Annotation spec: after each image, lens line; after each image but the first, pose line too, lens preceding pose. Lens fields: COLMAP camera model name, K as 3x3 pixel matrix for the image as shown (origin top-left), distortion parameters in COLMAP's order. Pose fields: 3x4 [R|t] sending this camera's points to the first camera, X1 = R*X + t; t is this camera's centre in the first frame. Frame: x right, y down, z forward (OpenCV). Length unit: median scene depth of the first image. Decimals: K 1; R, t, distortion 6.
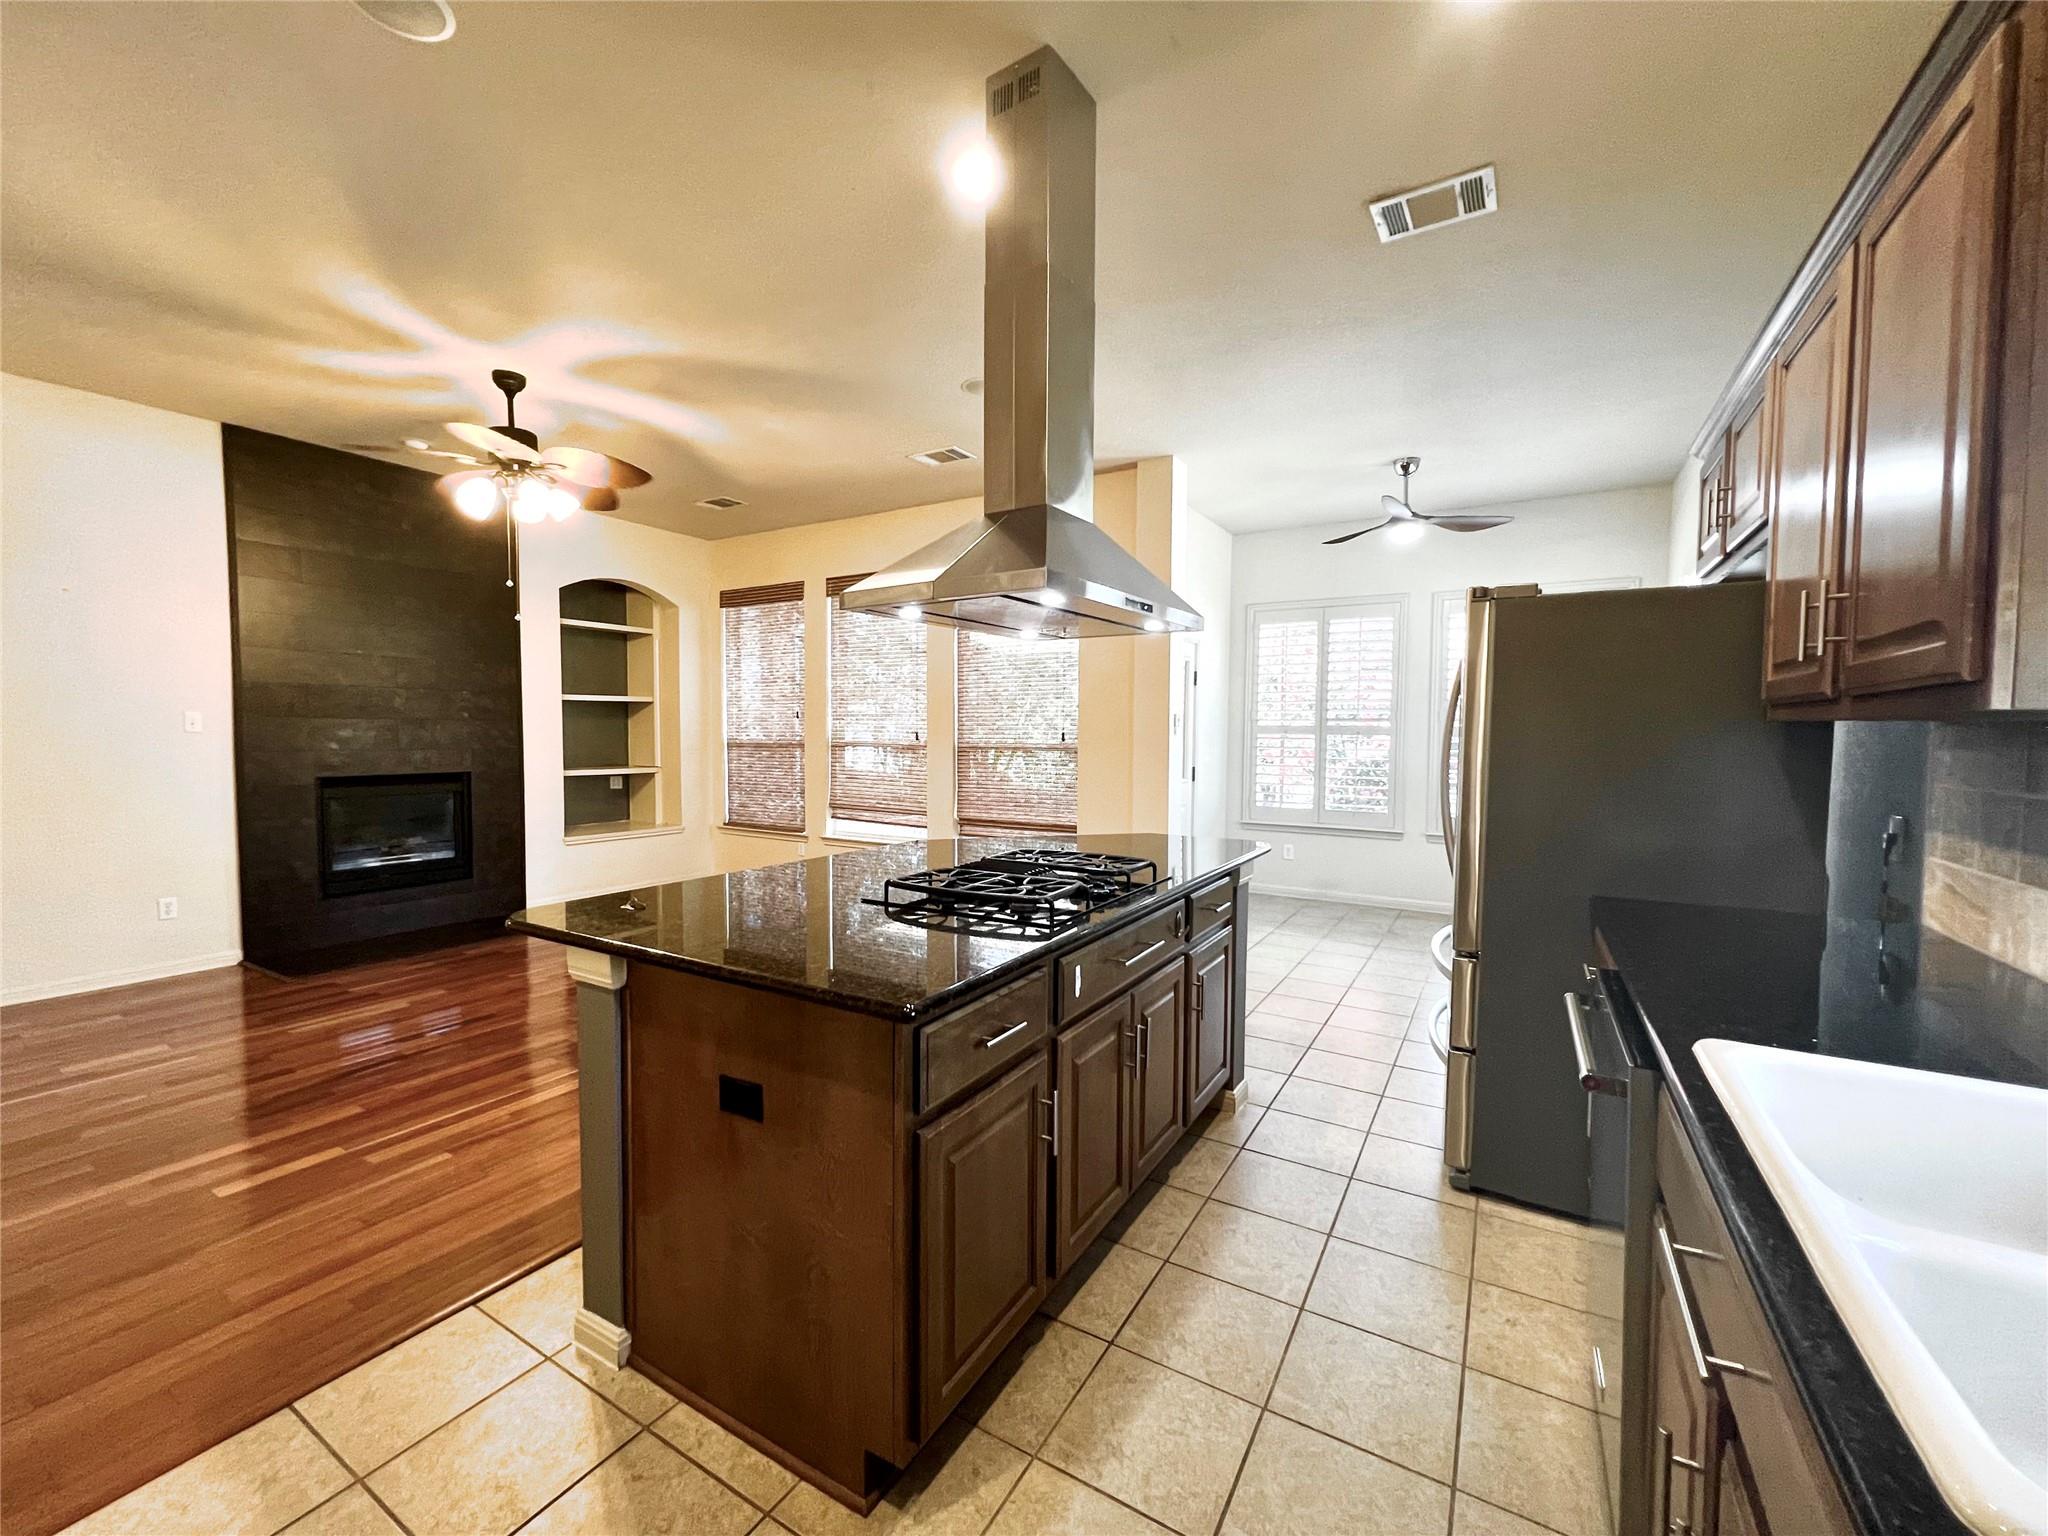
lens RADIAL K [[823.8, 0, 1016.3], [0, 823.8, 770.8], [0, 0, 1]] dist [-0.004202, 0.001068]
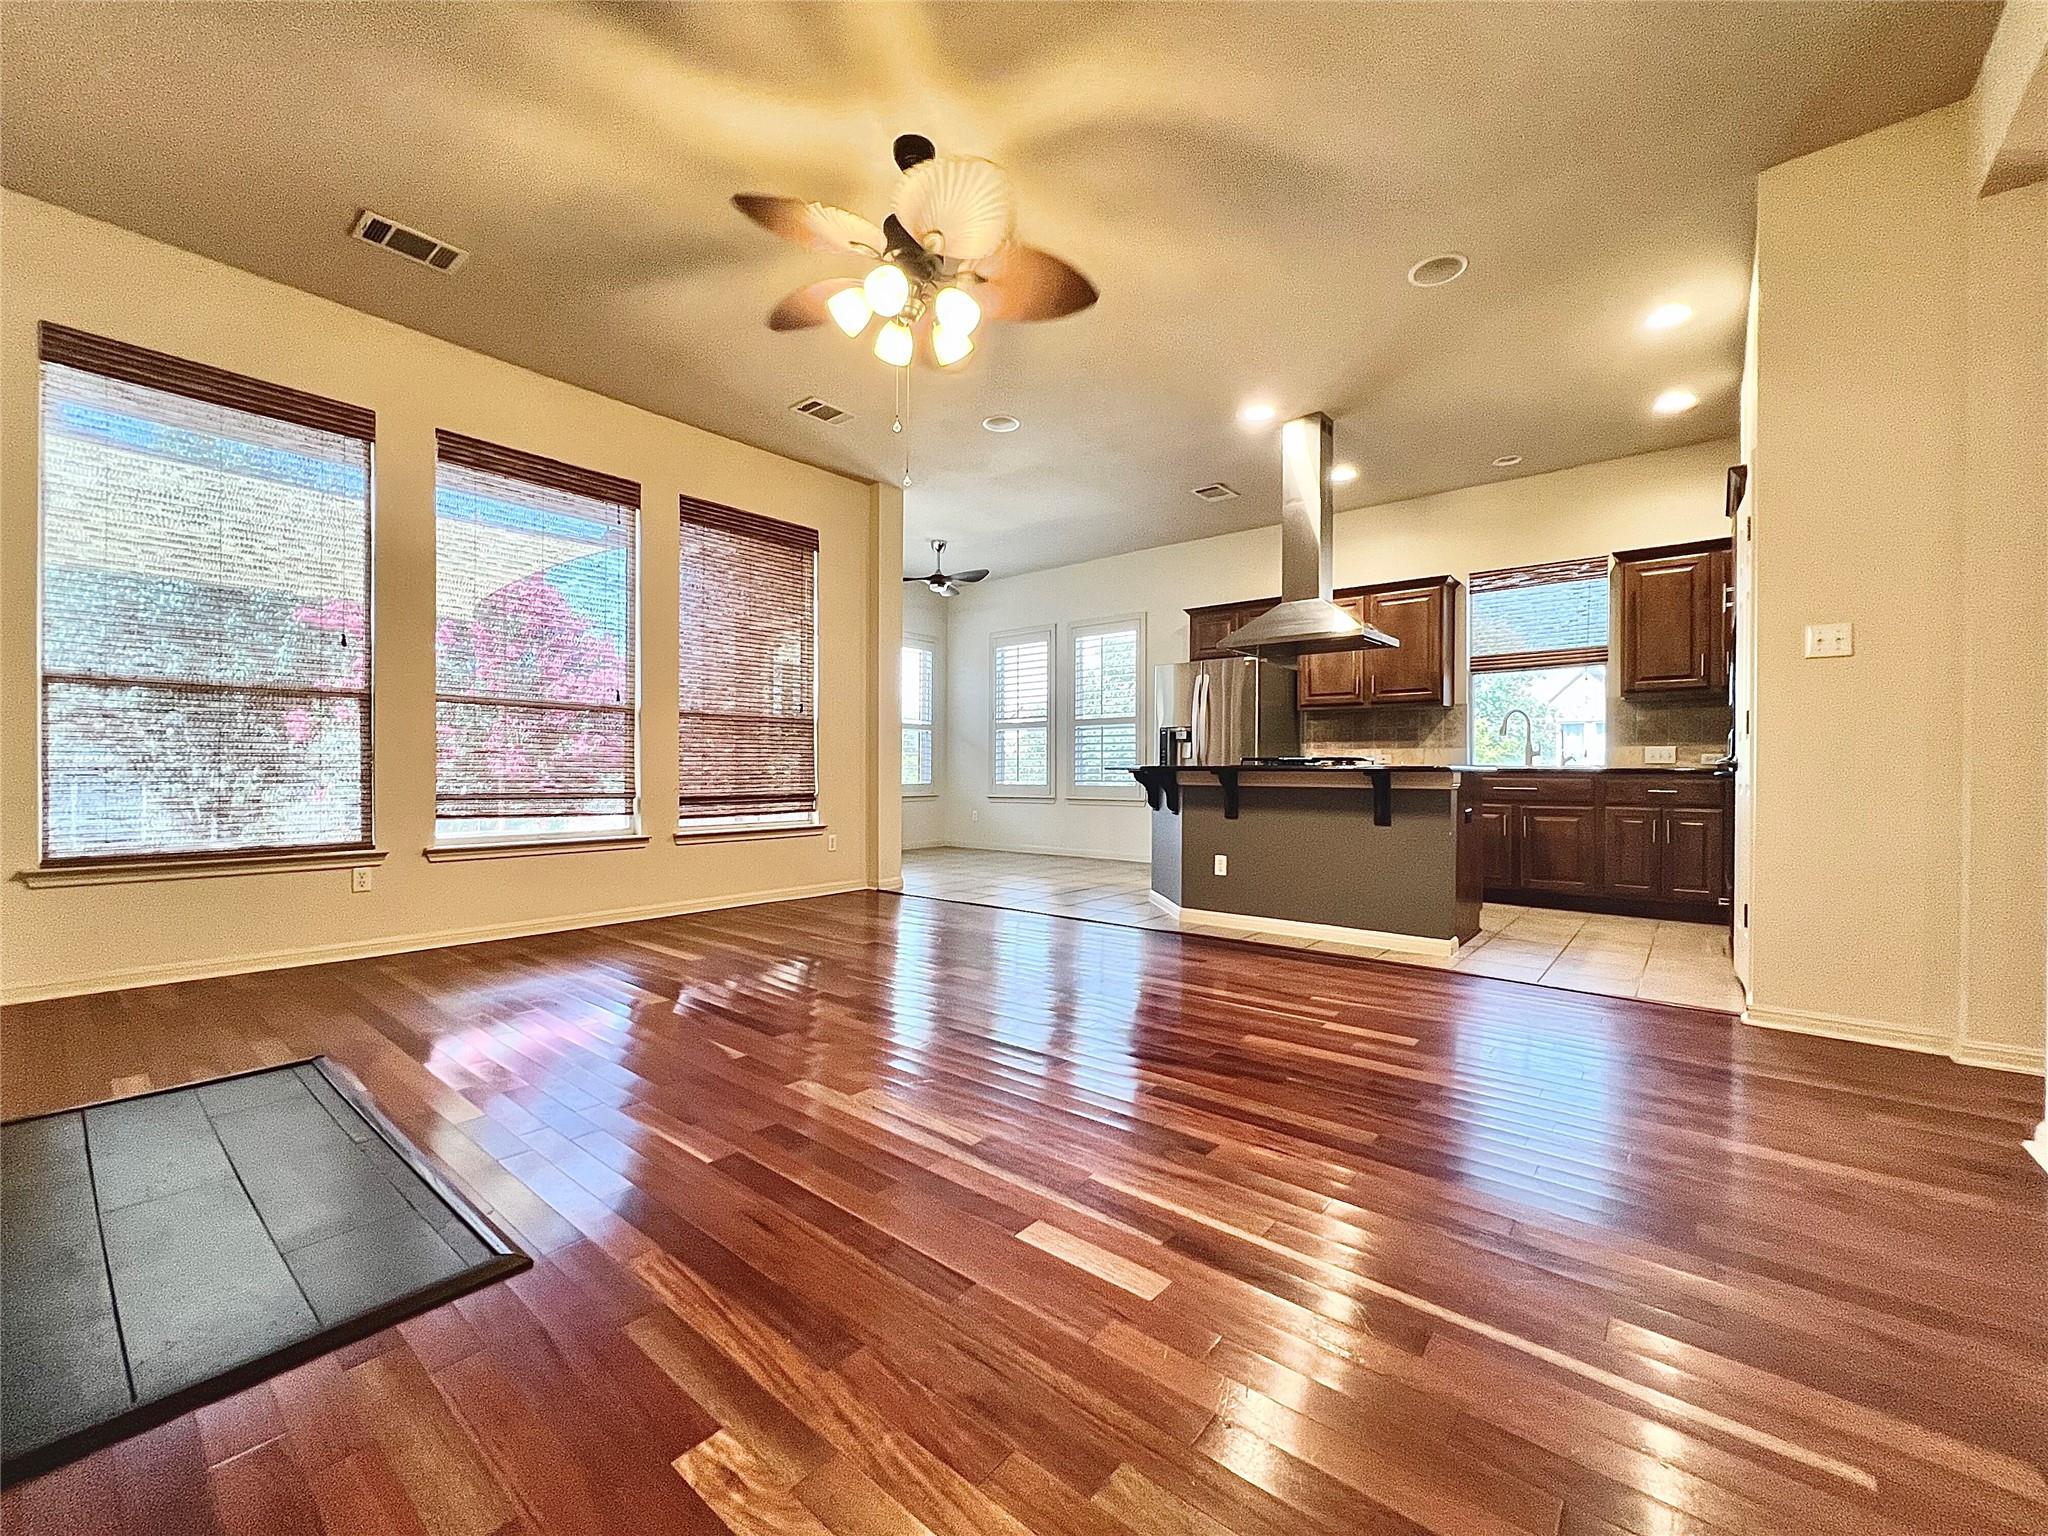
lens RADIAL K [[823.8, 0, 1028.6], [0, 823.8, 769.2], [0, 0, 1]] dist [-0.004202, 0.001068]
pose [[0.141960, -0.004803, 0.989861, -0.843719], [0.042901, 0.999078, -0.001304, 0.044915], [-0.988942, 0.042651, 0.142035, 0.524706]]
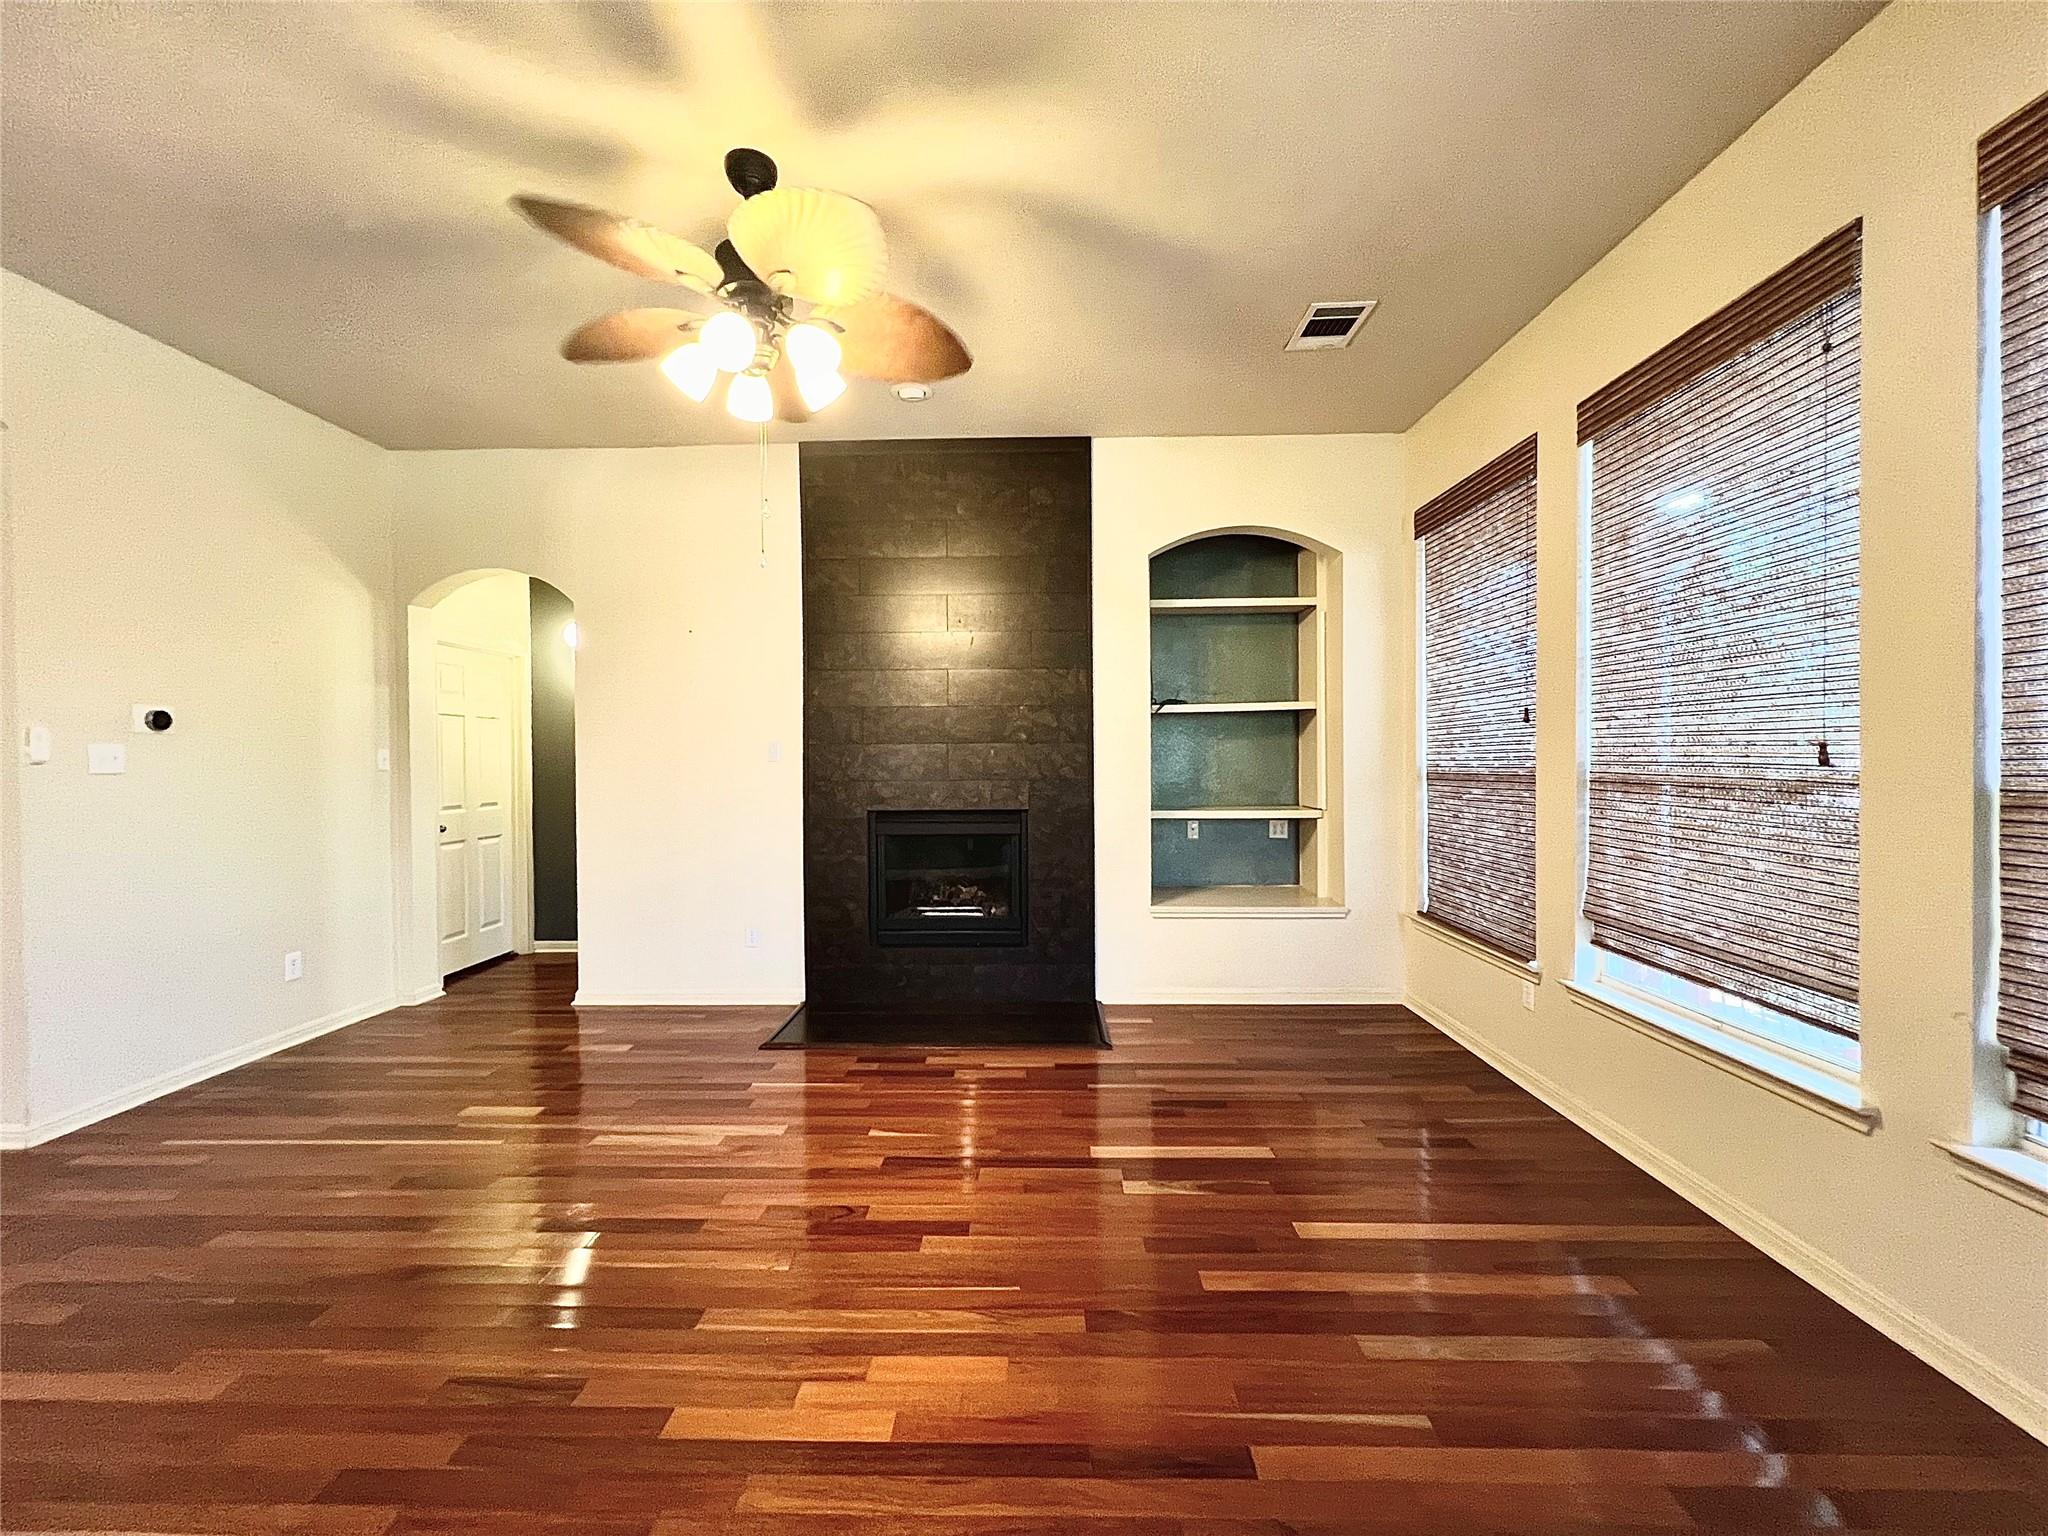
lens RADIAL K [[832.1, 0, 1026.6], [0, 832.1, 763.1], [0, 0, 1]] dist [0.017649, 0.000061]
pose [[0.497763, -0.007534, -0.867281, 0.014960], [-0.028459, 0.999282, -0.025014, -0.021025], [0.866846, 0.037132, 0.497191, 0.561689]]
